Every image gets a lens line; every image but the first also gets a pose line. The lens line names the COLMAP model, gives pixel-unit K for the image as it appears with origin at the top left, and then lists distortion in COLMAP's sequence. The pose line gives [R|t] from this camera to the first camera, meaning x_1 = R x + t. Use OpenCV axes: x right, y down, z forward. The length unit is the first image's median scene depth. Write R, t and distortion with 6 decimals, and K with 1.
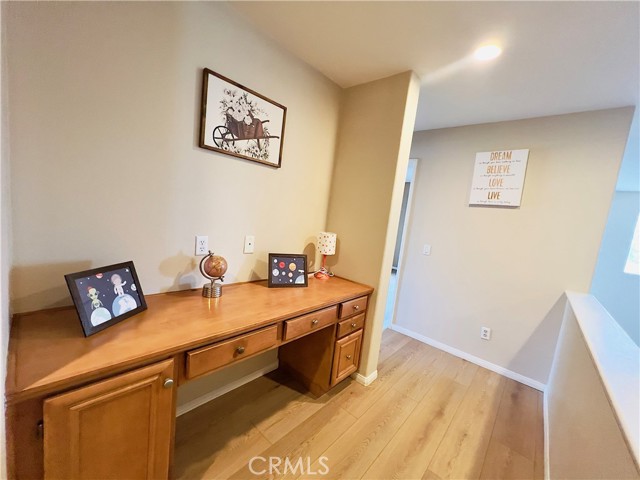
lens RADIAL K [[255.7, 0, 318.6], [0, 255.7, 240.1], [0, 0, 1]] dist [0.002422, 0.000305]
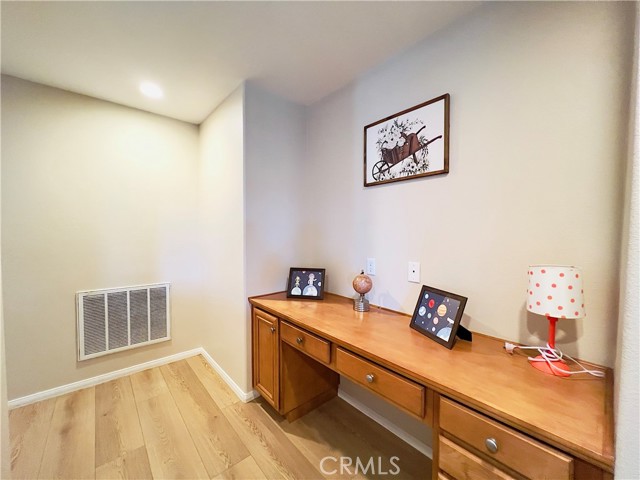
lens RADIAL K [[255.7, 0, 318.8], [0, 255.7, 240.2], [0, 0, 1]] dist [0.002422, 0.000305]
pose [[-0.119215, -0.085409, -0.989188, 0.692159], [-0.129480, 0.989122, -0.069799, 0.013558], [0.984389, 0.119759, -0.128977, 0.851488]]
